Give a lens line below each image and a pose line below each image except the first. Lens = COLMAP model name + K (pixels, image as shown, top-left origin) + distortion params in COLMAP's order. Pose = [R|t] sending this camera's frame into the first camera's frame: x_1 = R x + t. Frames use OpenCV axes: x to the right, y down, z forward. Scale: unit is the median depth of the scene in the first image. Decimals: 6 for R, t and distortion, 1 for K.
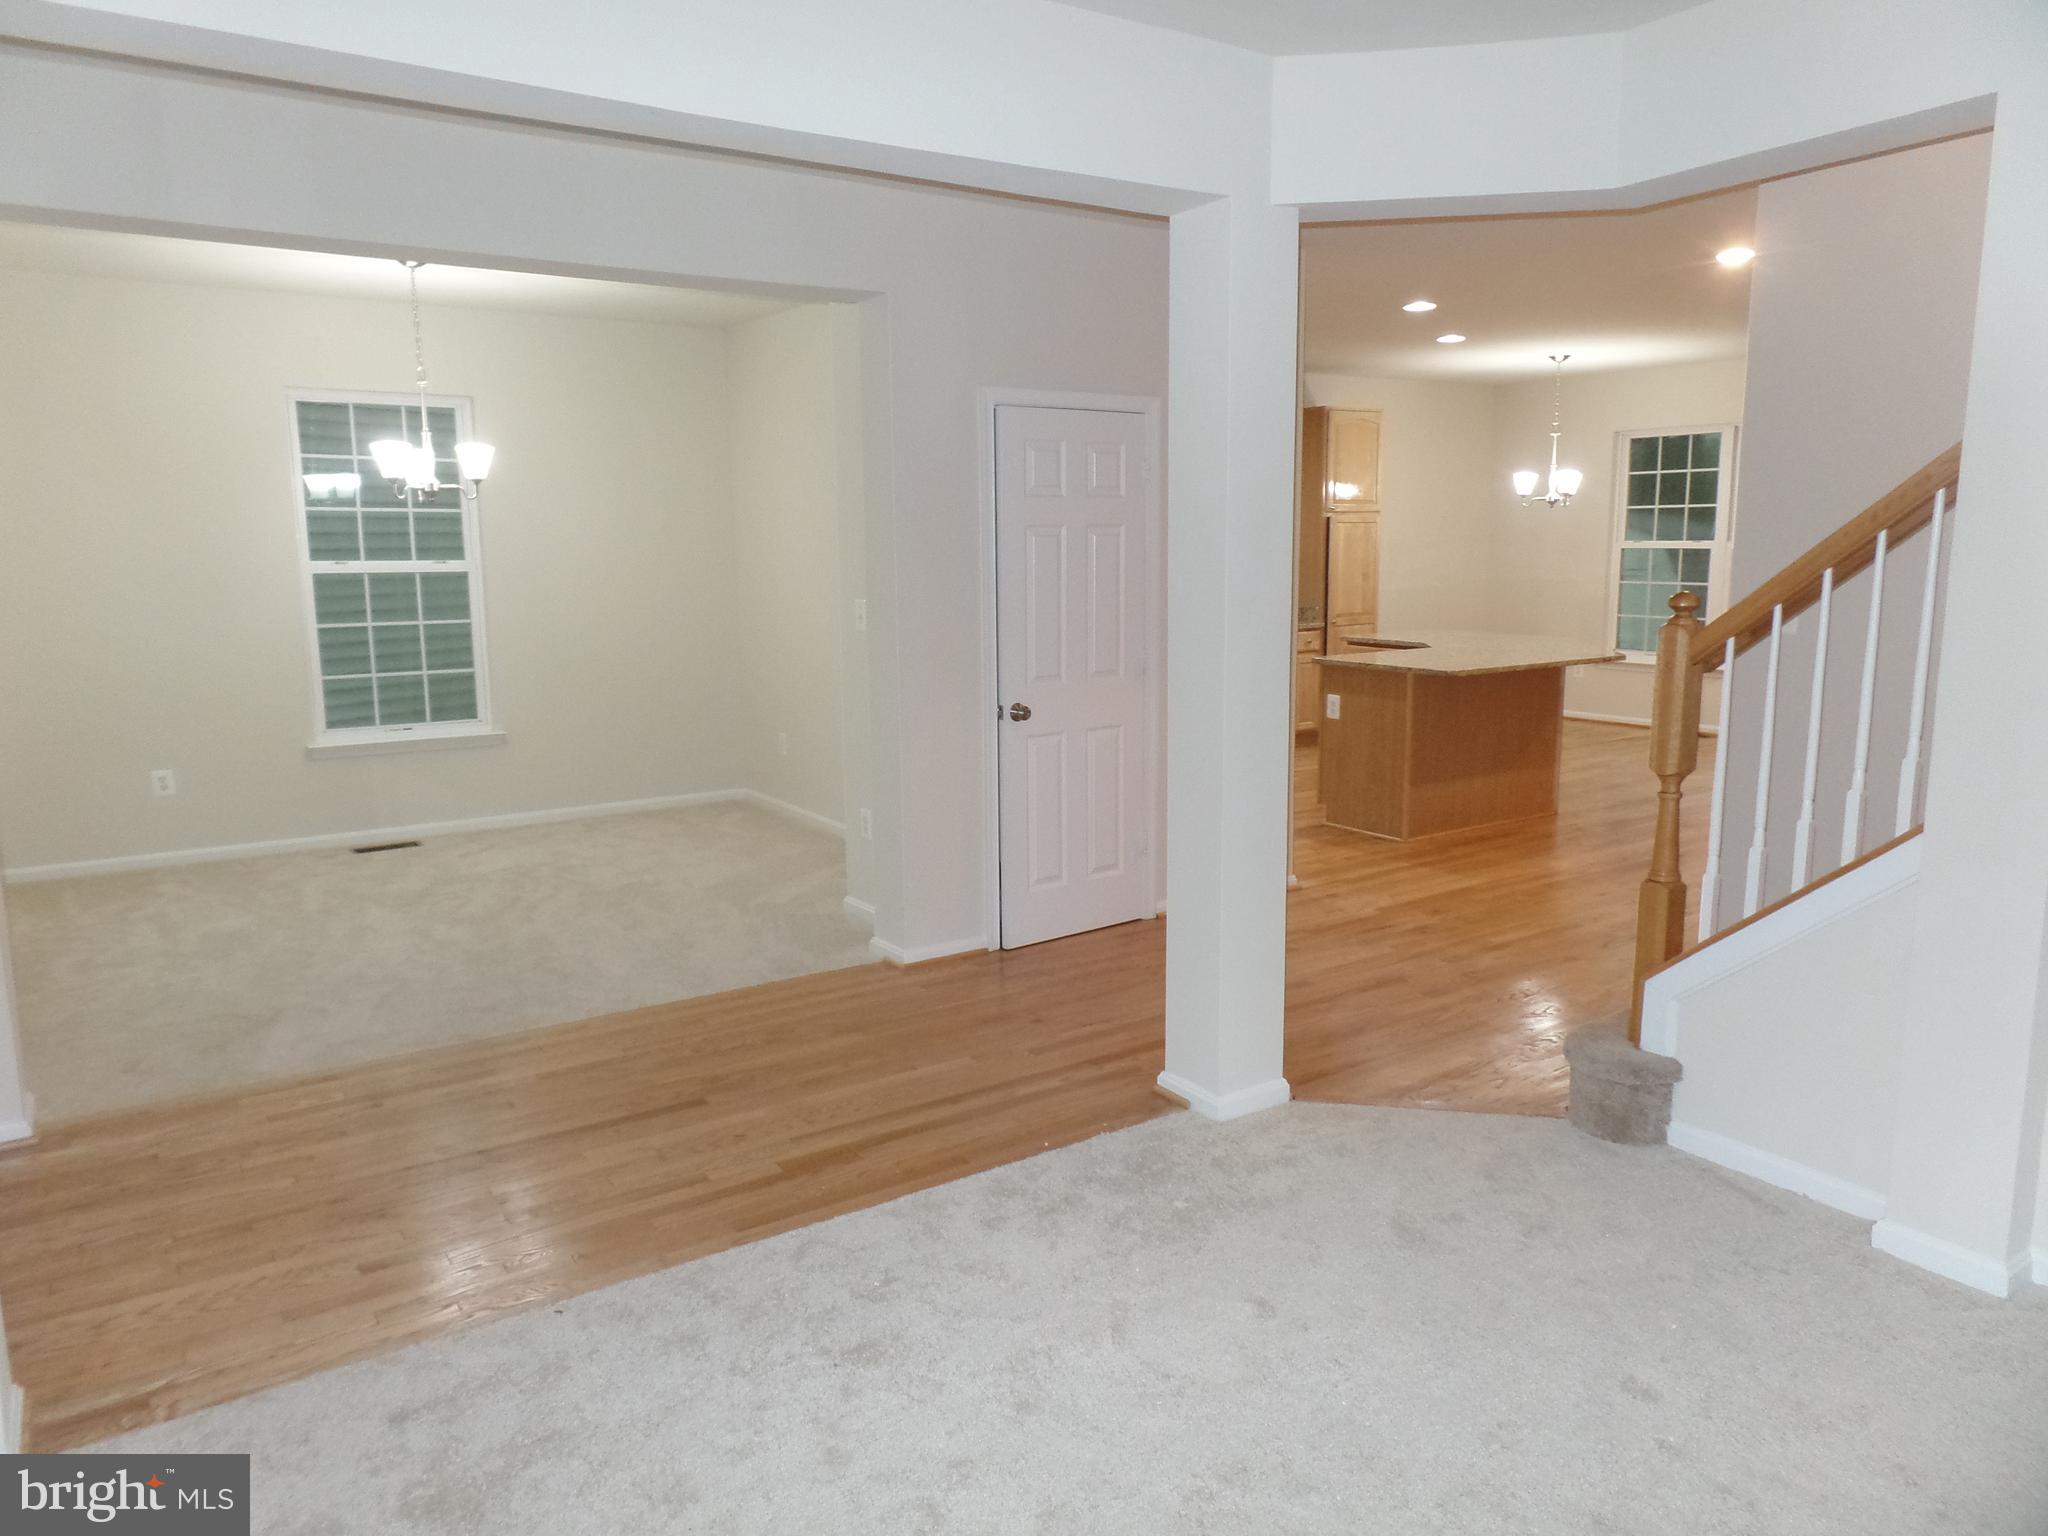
lens RADIAL K [[1407.0, 0, 1024.0], [0, 1407.0, 768.0], [0, 0, 1]] dist [0.008296, 0.002130]
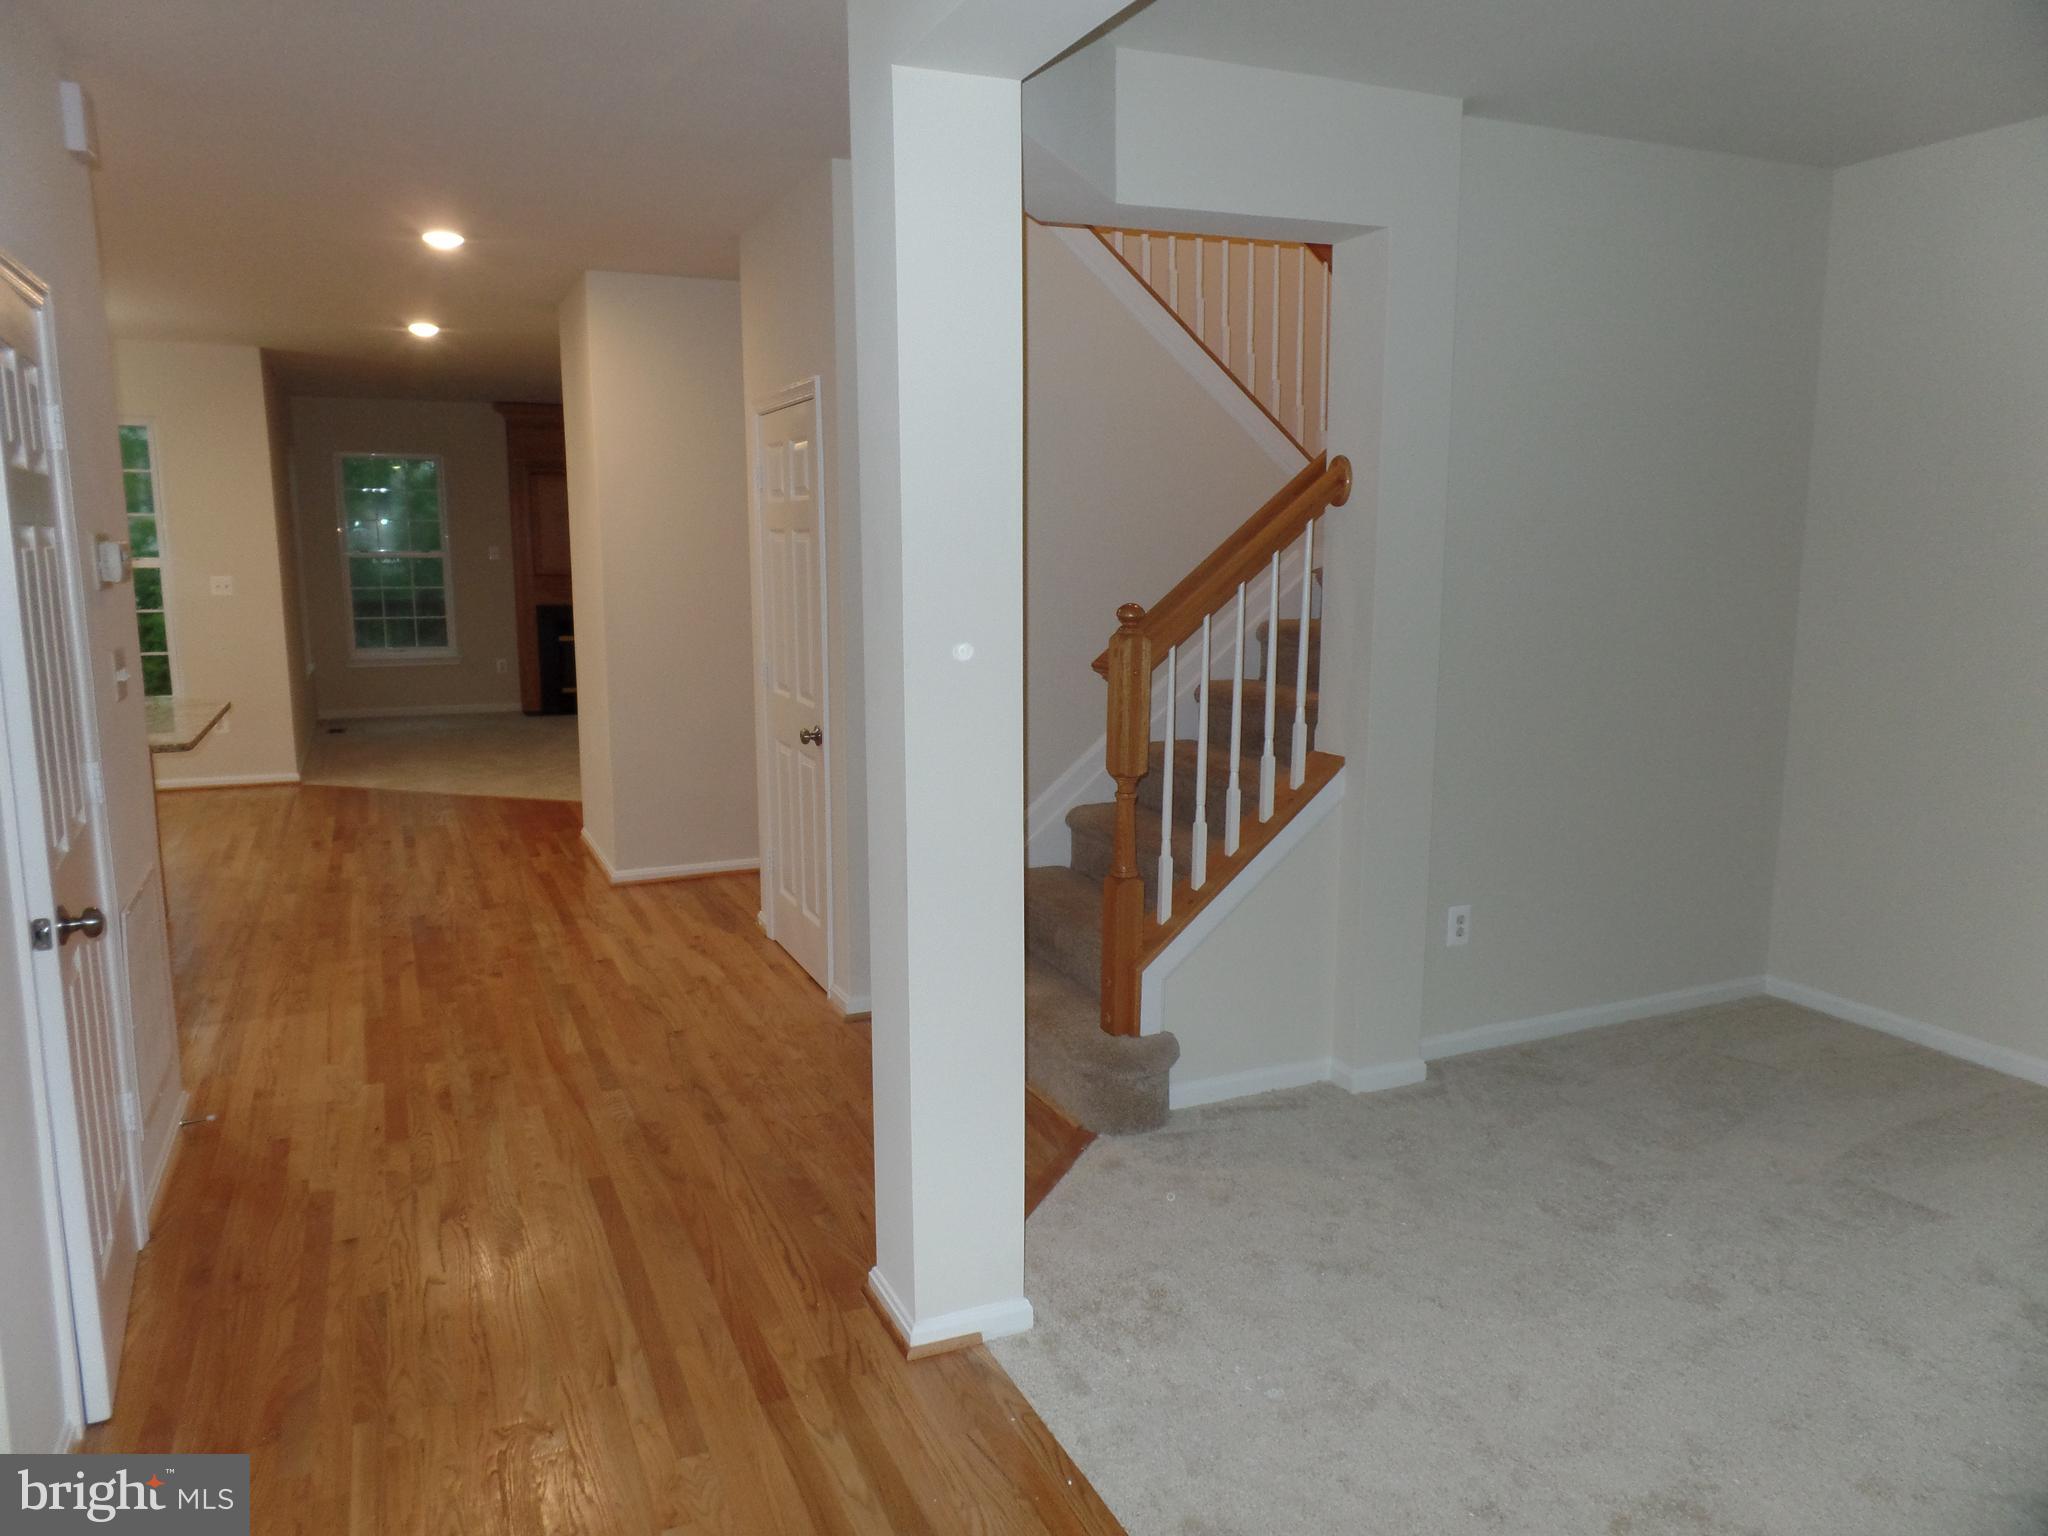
lens RADIAL K [[1407.0, 0, 1024.0], [0, 1407.0, 768.0], [0, 0, 1]] dist [0.008296, 0.002130]
pose [[0.173231, -0.143788, 0.974329, -0.401700], [0.158947, 0.980399, 0.116423, -0.093588], [-0.971971, 0.134698, 0.192690, 0.599079]]
